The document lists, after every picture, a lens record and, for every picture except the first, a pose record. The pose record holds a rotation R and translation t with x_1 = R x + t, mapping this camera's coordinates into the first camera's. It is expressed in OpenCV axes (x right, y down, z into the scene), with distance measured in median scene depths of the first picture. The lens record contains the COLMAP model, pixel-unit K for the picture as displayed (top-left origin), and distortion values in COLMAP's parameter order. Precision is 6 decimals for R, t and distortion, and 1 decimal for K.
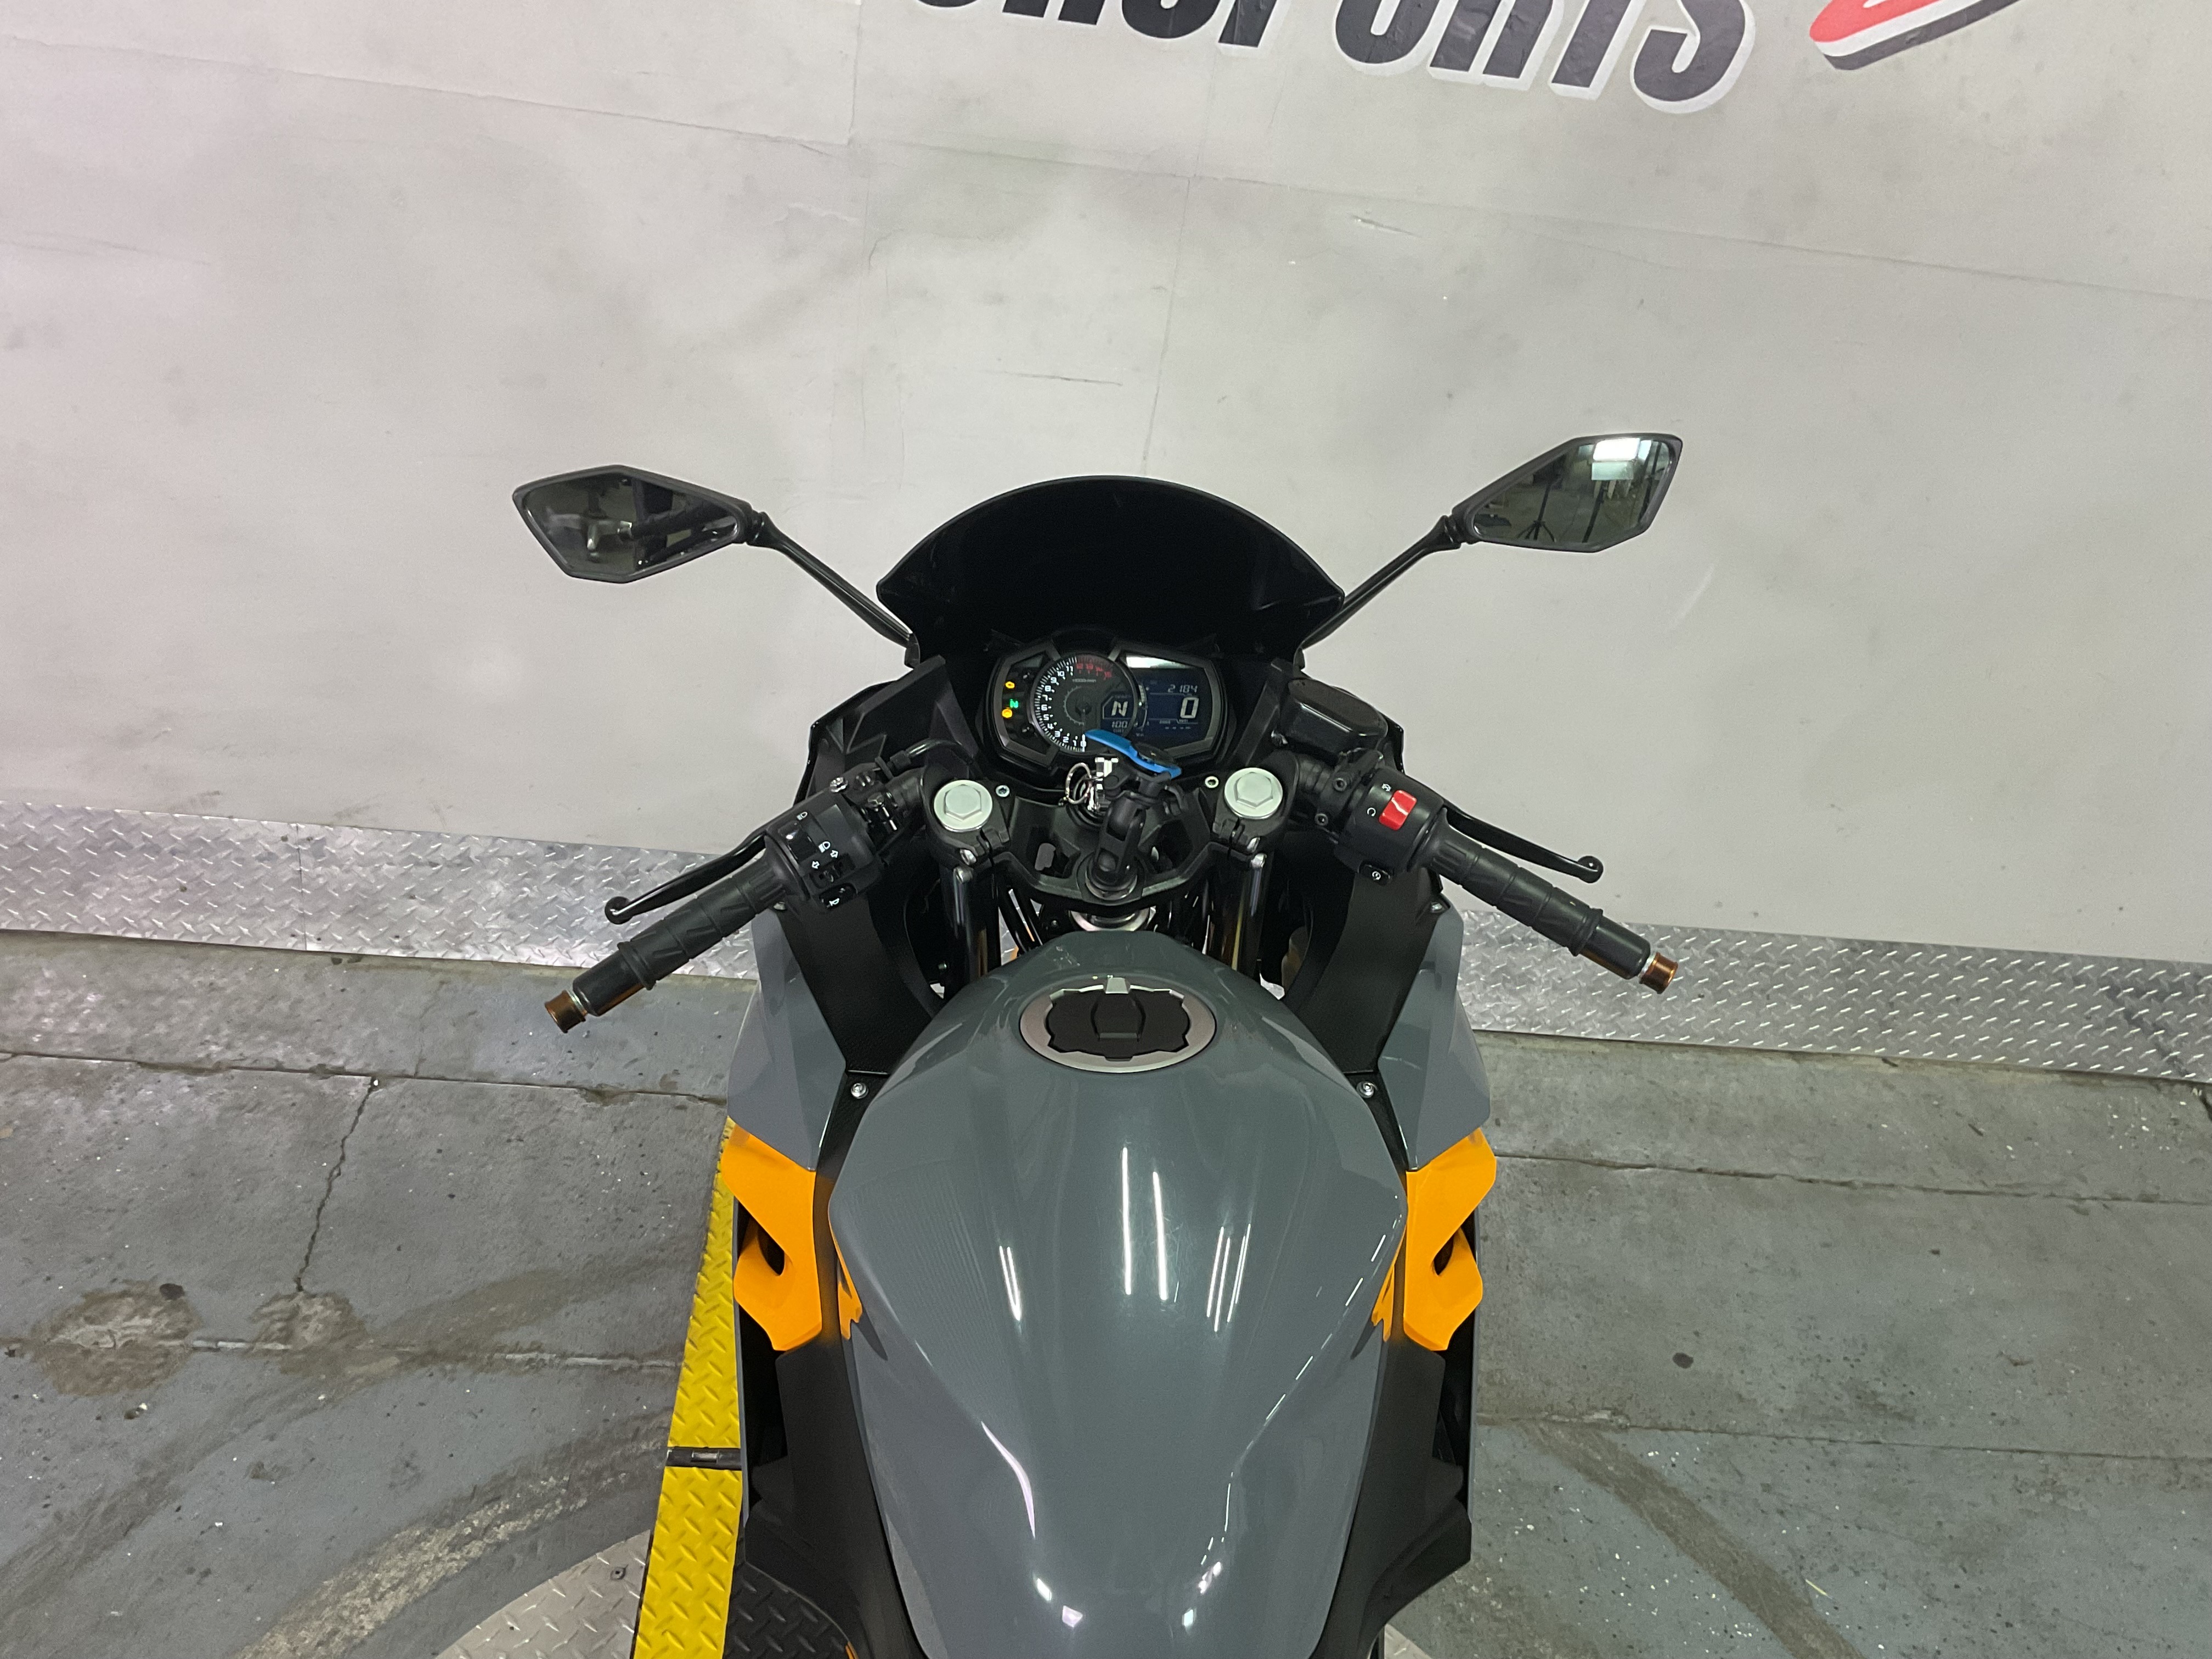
lens RADIAL K [[2043.1, 0, 1107.2], [0, 2043.1, 819.2], [0, 0, 1]] dist [0.049205, 0.000000]
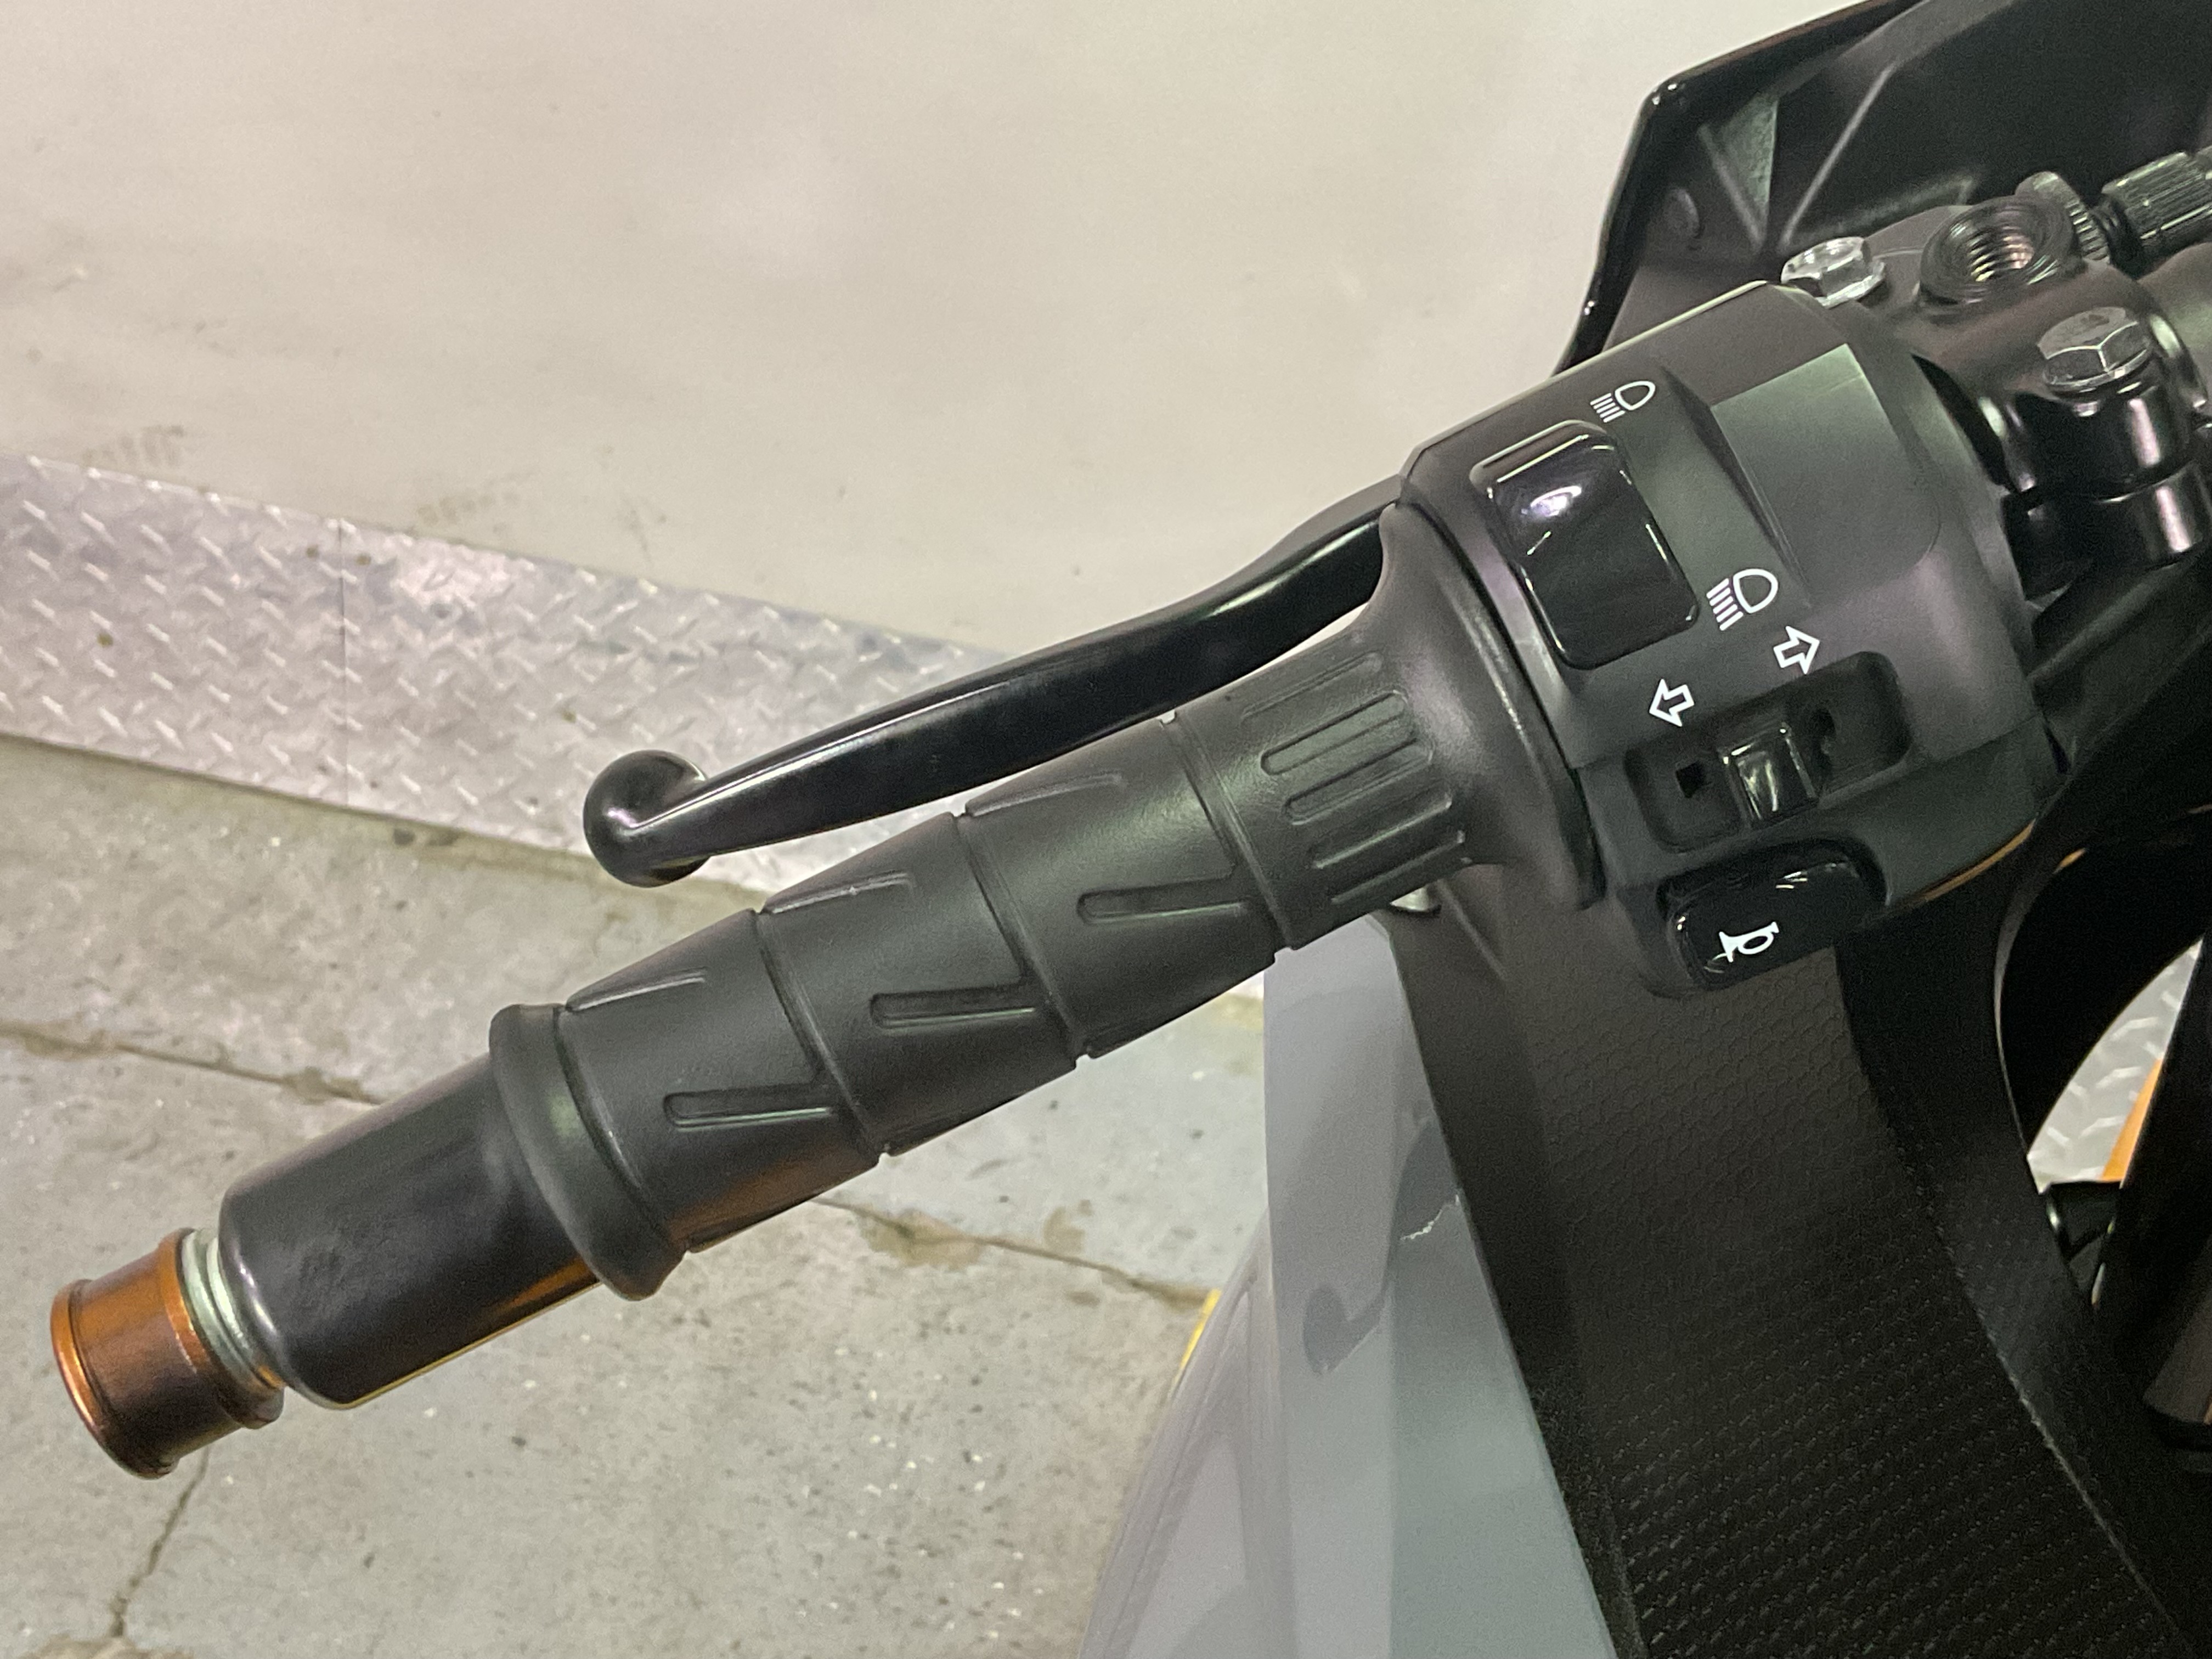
lens RADIAL K [[3277.1, 0, 1116.8], [0, 3277.1, 833.6], [0, 0, 1]] dist [0.149099, 0.000000]
pose [[0.964619, 0.126944, -0.231075, -0.060621], [-0.117731, 0.991615, 0.053290, 0.011776], [0.235902, -0.024200, 0.971475, 0.360228]]
